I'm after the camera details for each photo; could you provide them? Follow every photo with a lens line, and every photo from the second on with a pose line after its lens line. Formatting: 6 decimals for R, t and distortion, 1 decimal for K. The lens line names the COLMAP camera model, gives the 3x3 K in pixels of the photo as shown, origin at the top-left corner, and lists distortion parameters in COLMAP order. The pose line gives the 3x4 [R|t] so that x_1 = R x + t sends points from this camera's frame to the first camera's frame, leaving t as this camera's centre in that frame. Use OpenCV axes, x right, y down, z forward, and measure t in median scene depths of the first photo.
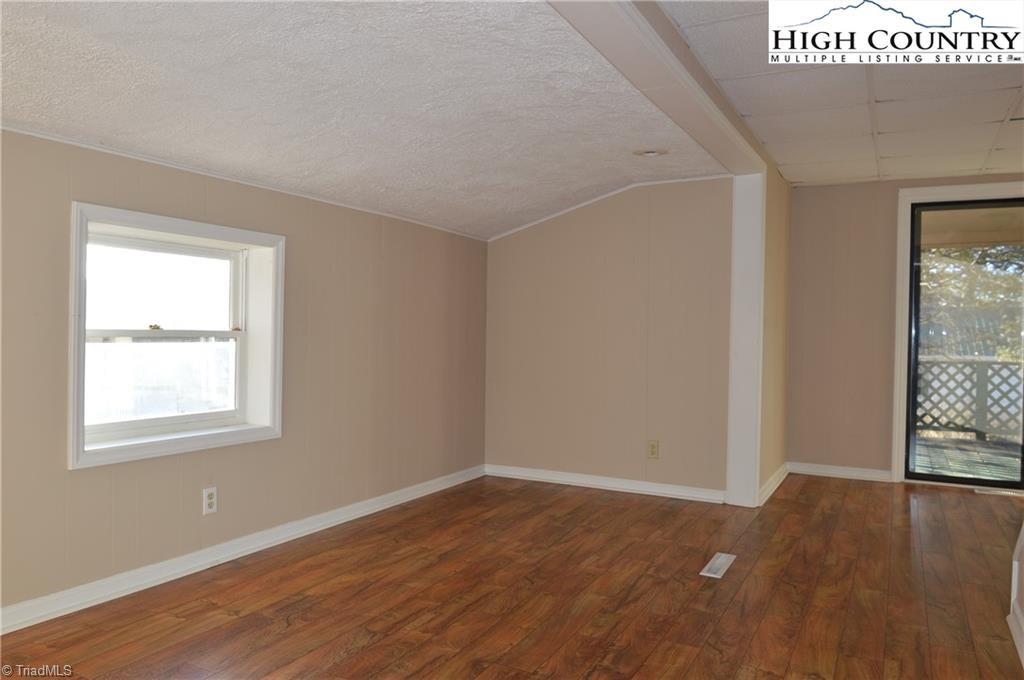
lens RADIAL K [[731.9, 0, 509.8], [0, 731.9, 336.0], [0, 0, 1]] dist [-0.009559, -0.005480]
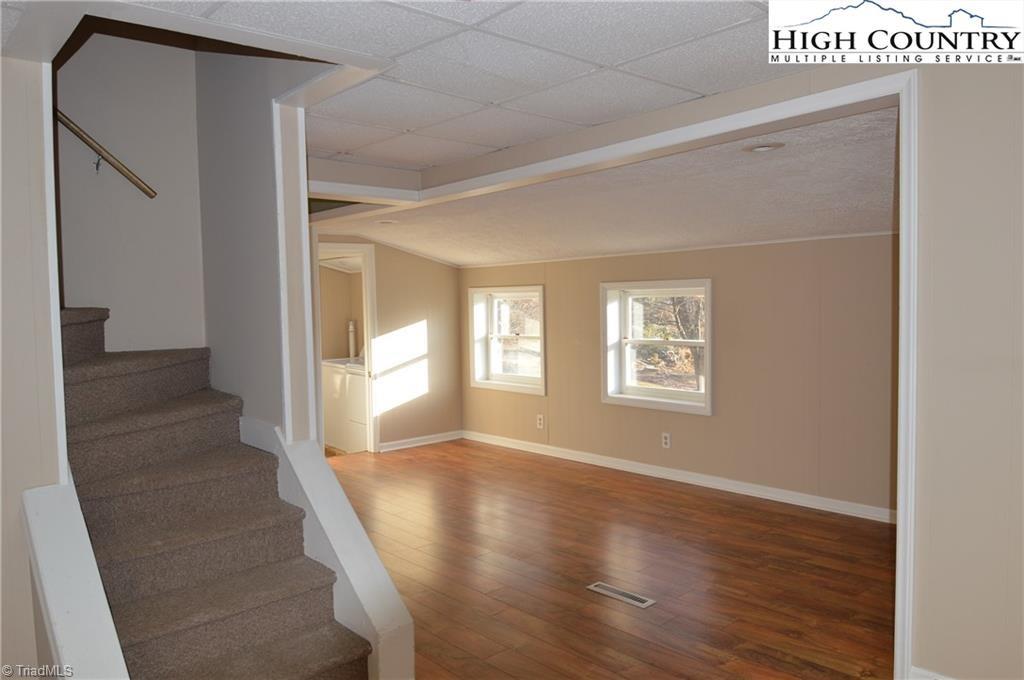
lens RADIAL K [[731.9, 0, 510.0], [0, 731.9, 341.4], [0, 0, 1]] dist [-0.009559, -0.005480]
pose [[-0.333043, 0.047888, -0.941695, 1.230718], [0.008109, 0.998818, 0.047925, -0.086856], [0.942877, 0.008325, -0.333038, 1.141184]]
